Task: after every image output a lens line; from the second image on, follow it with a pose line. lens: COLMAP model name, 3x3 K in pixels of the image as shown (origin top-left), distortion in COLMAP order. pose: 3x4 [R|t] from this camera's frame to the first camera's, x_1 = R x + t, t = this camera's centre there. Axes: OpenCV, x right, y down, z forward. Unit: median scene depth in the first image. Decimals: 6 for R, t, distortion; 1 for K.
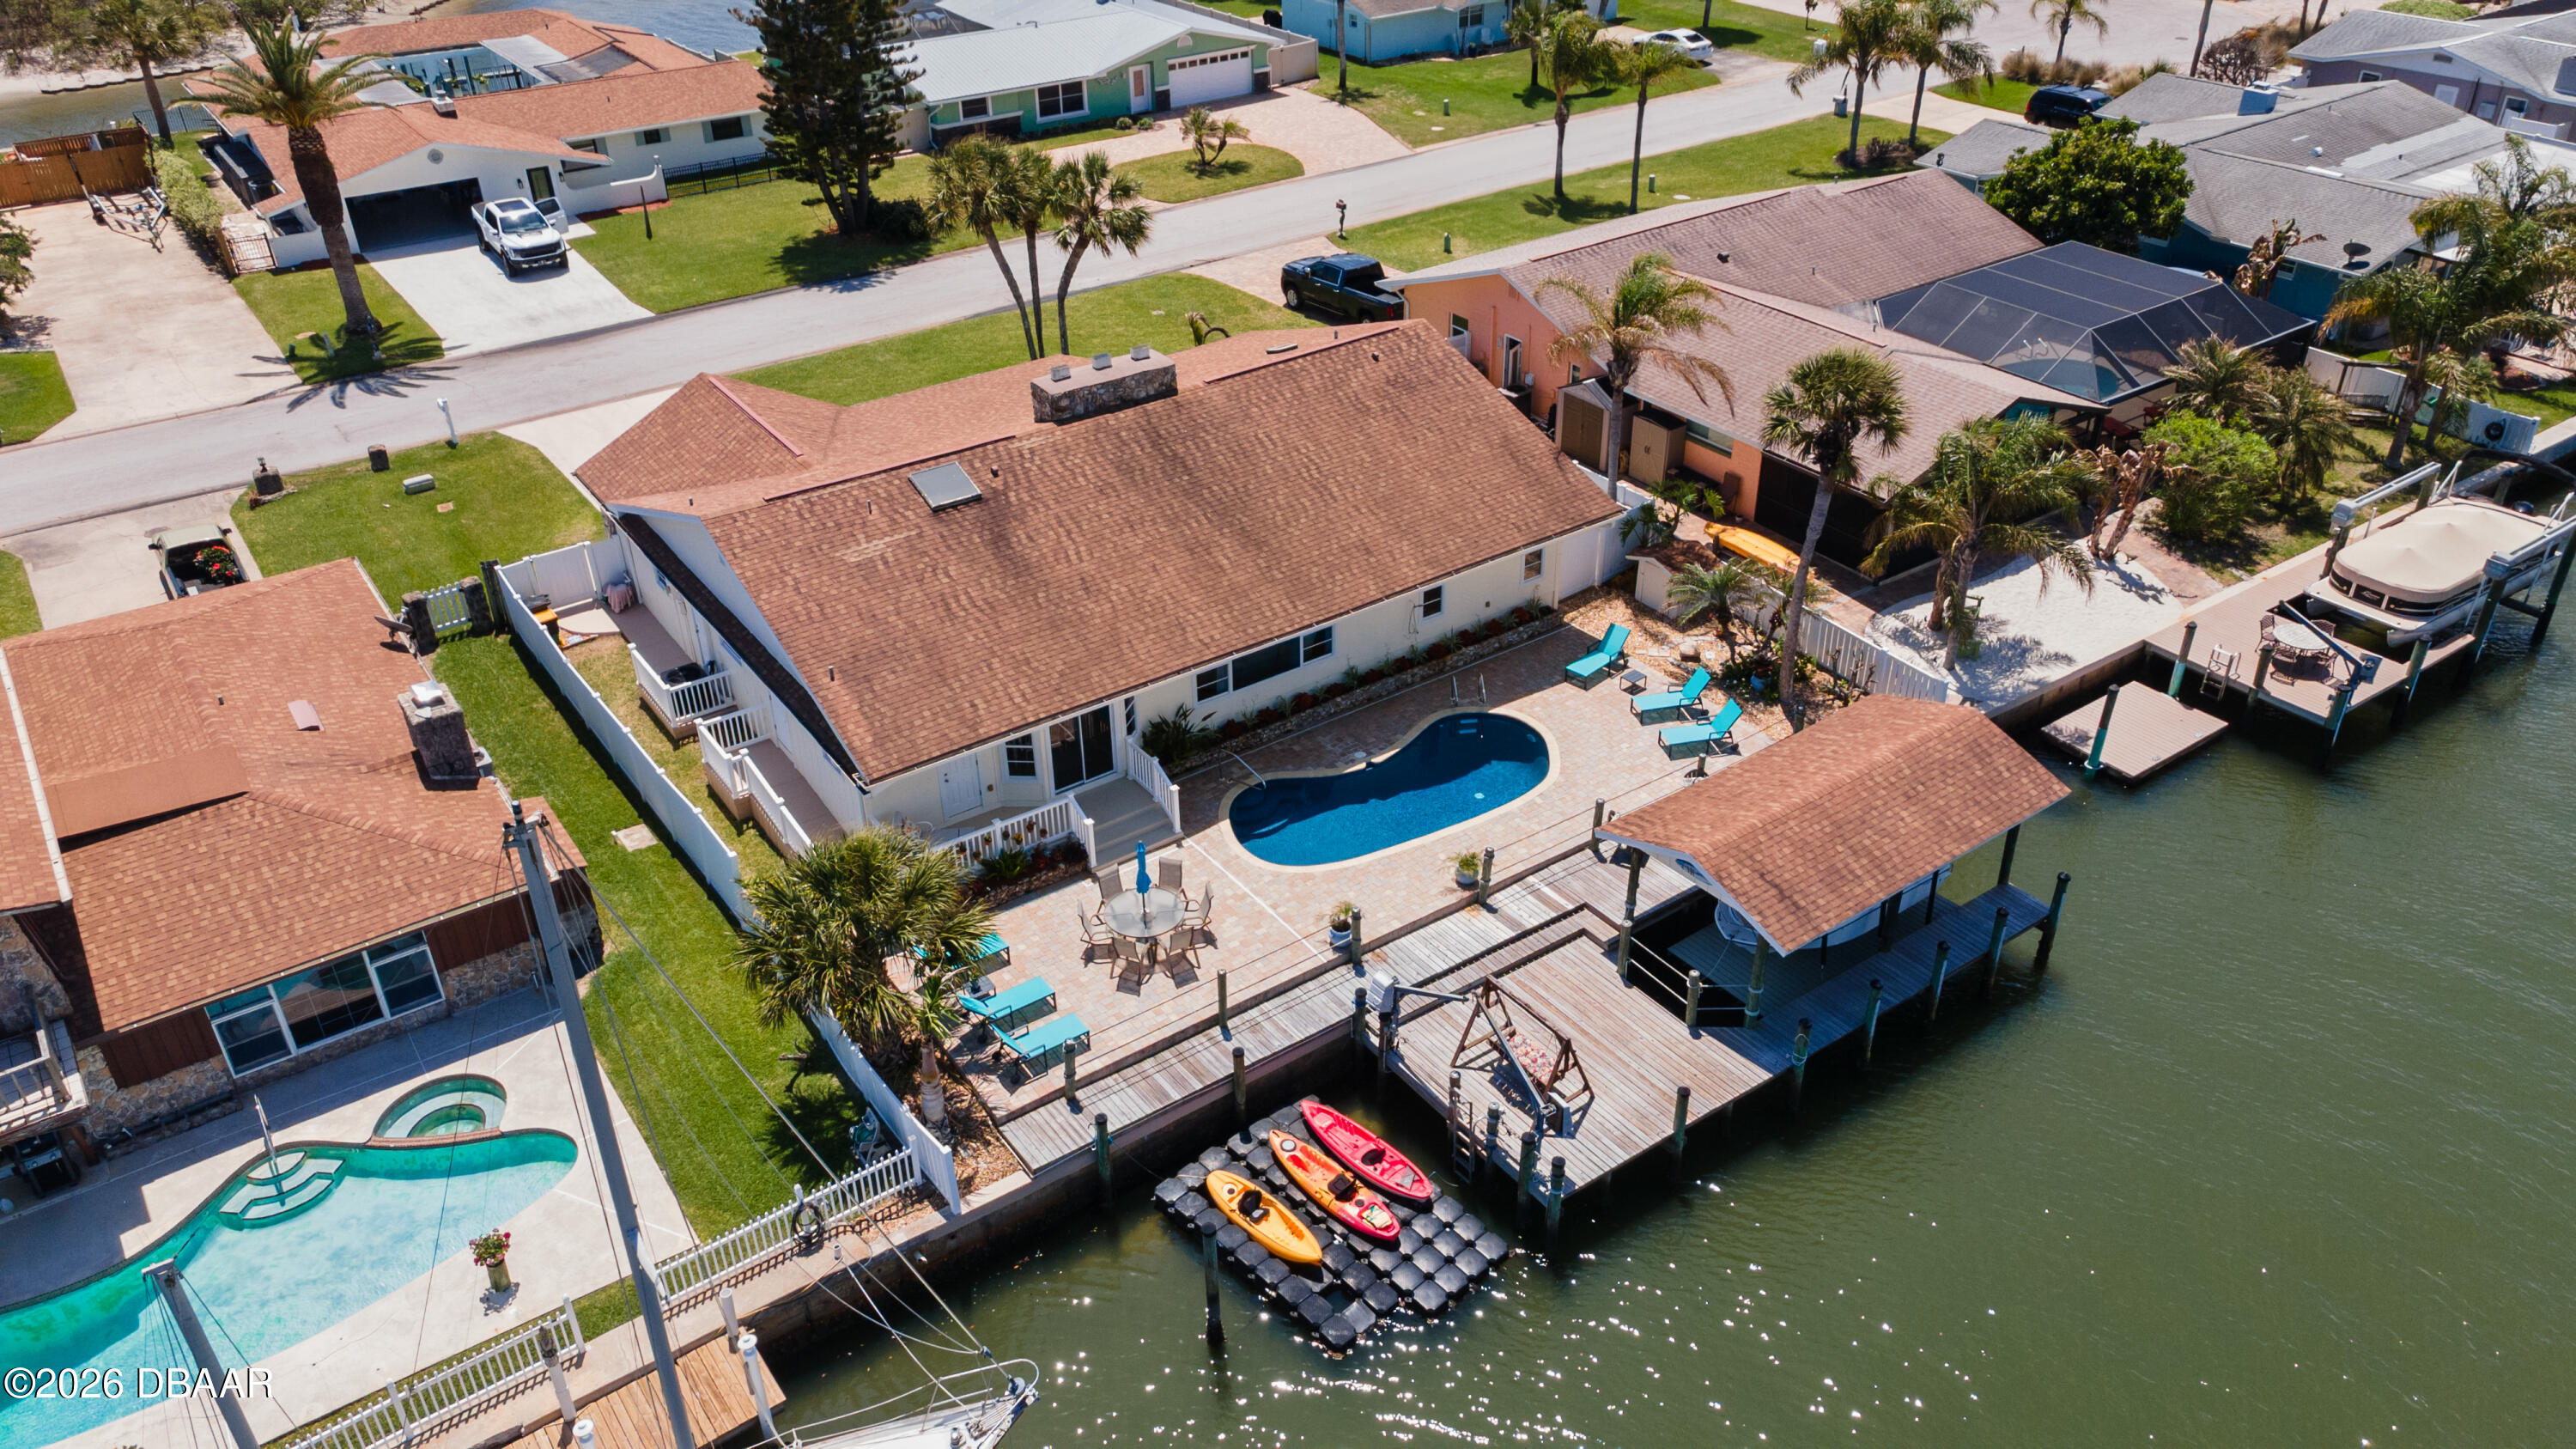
lens RADIAL K [[1866.4, 0, 1288.0], [0, 1866.4, 724.5], [0, 0, 1]] dist [0.053454, -0.000406]
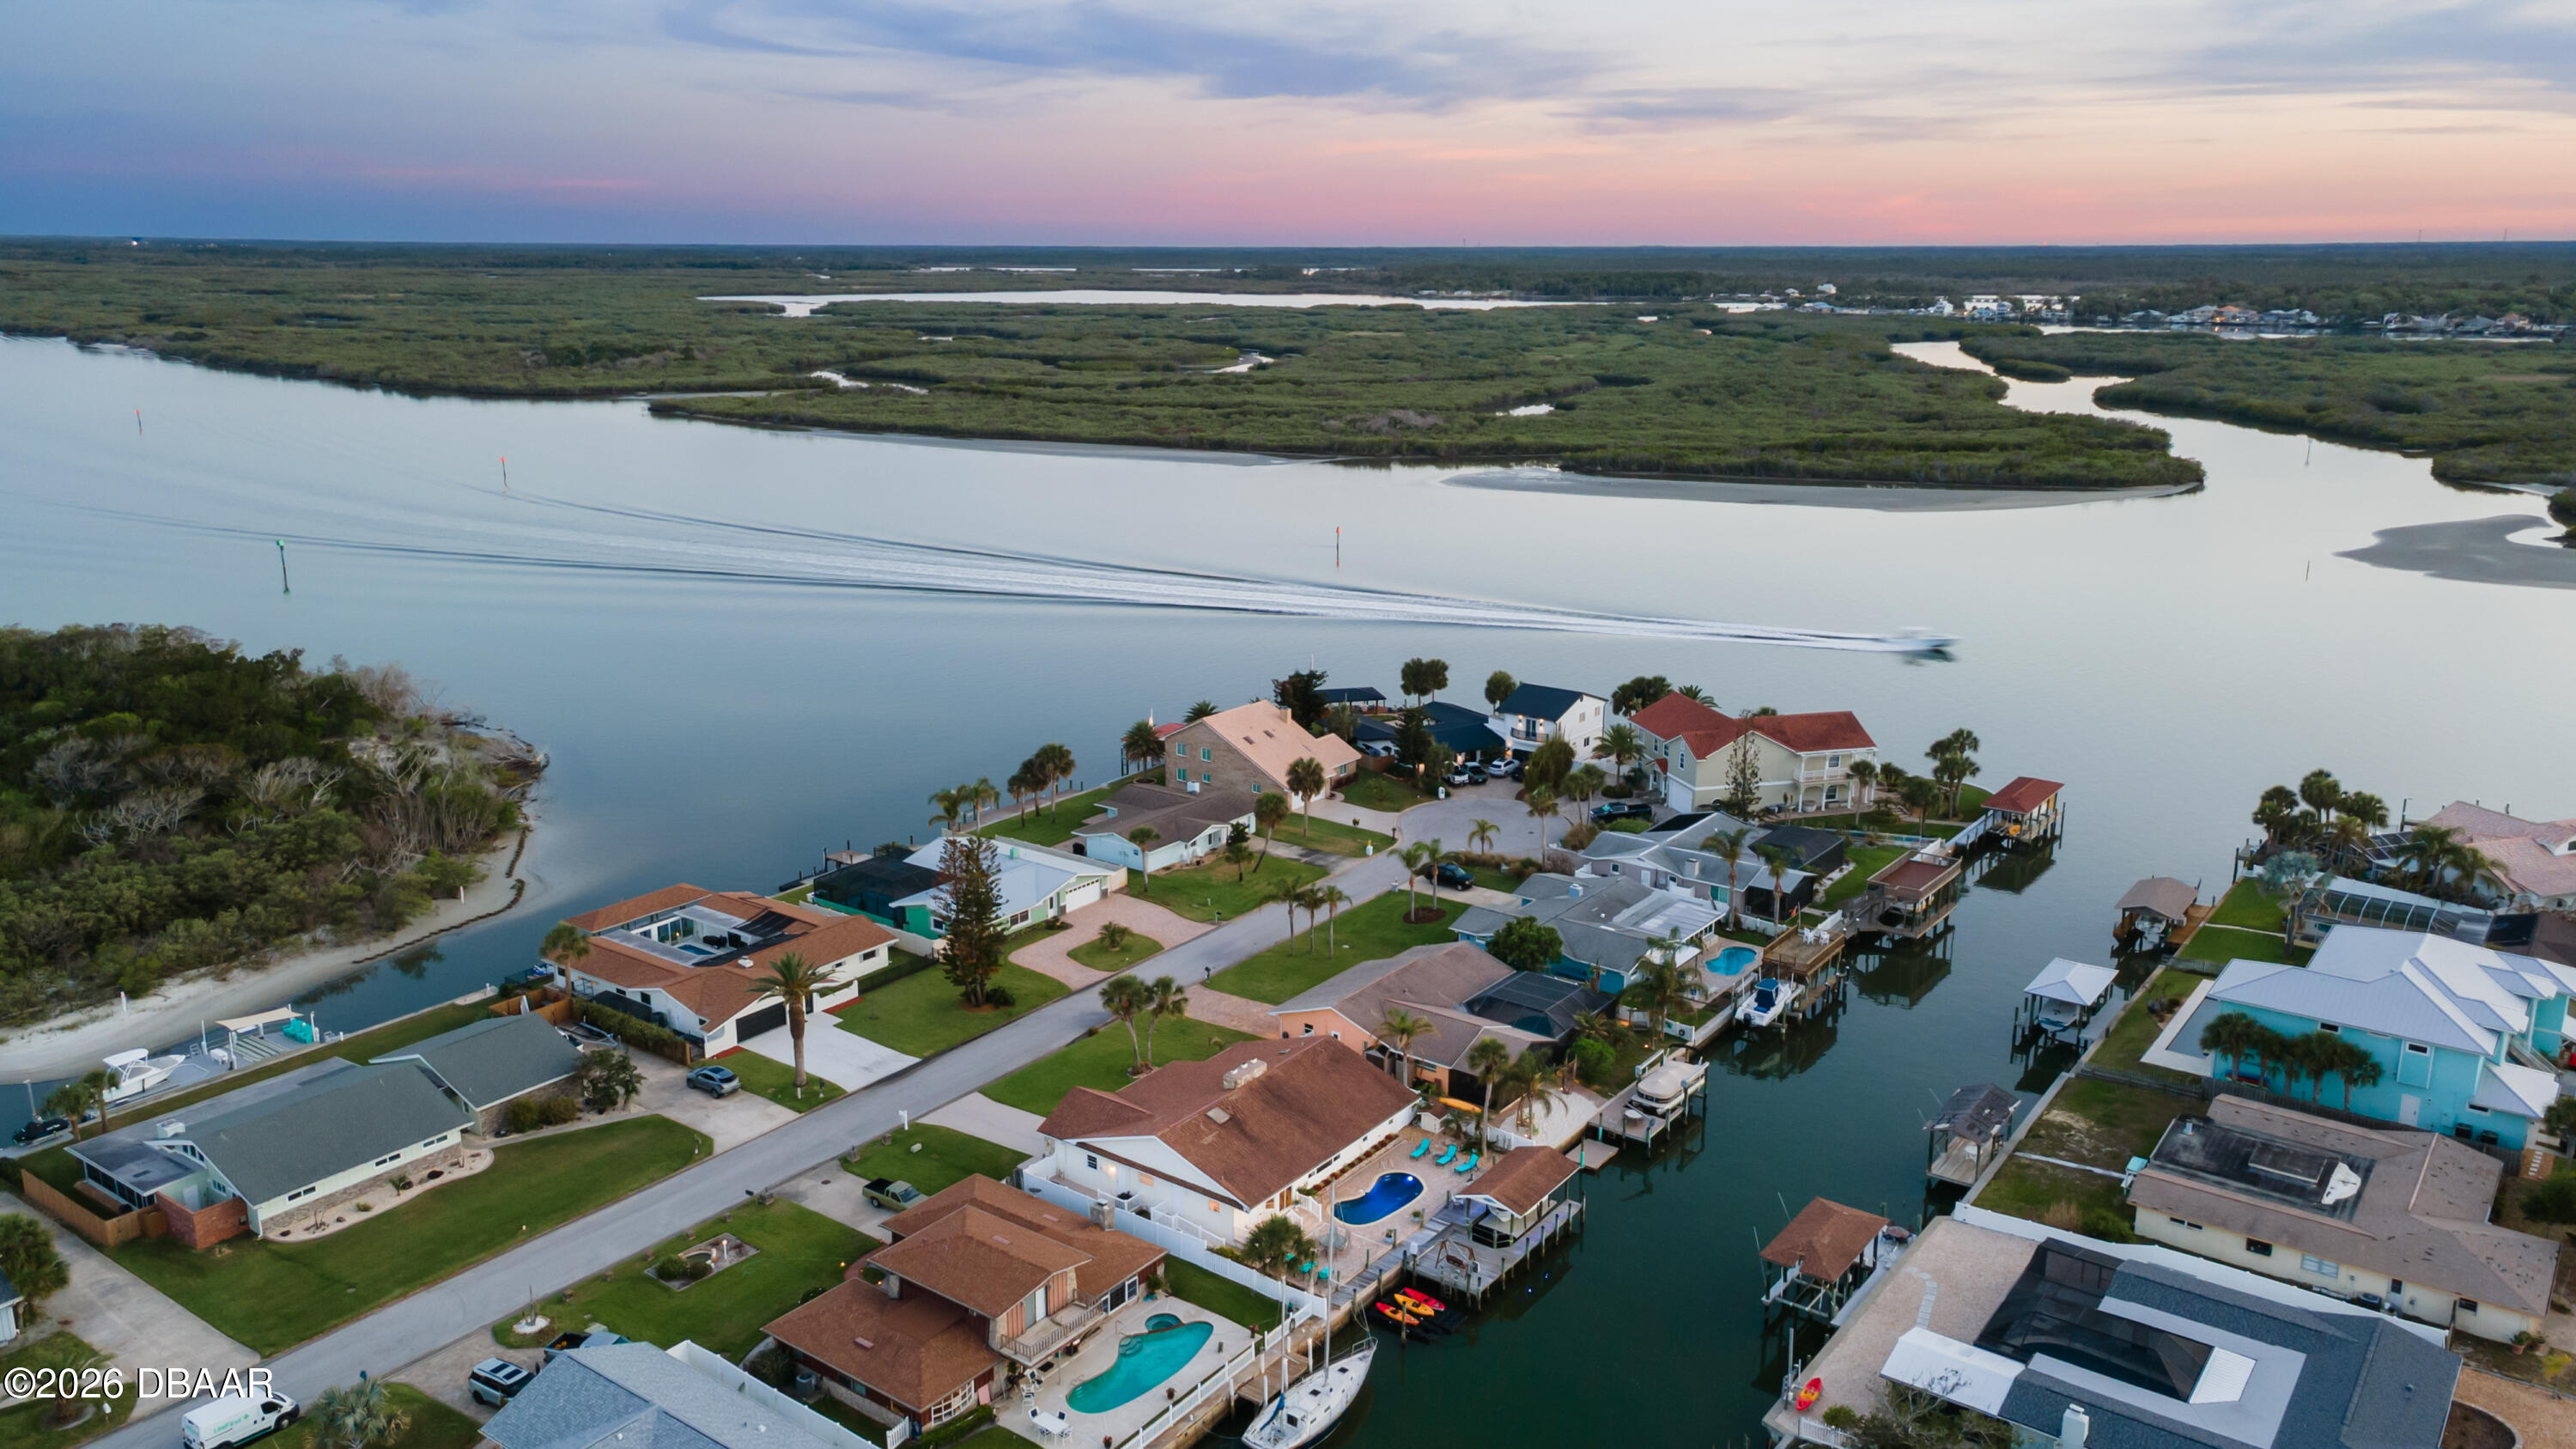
lens RADIAL K [[1866.4, 0, 1288.0], [0, 1866.4, 724.5], [0, 0, 1]] dist [0.053454, -0.000406]
pose [[0.947892, -0.051320, 0.314432, -0.830585], [0.146193, 0.946964, -0.286158, 0.127898], [-0.283070, 0.317215, 0.905122, -1.617463]]
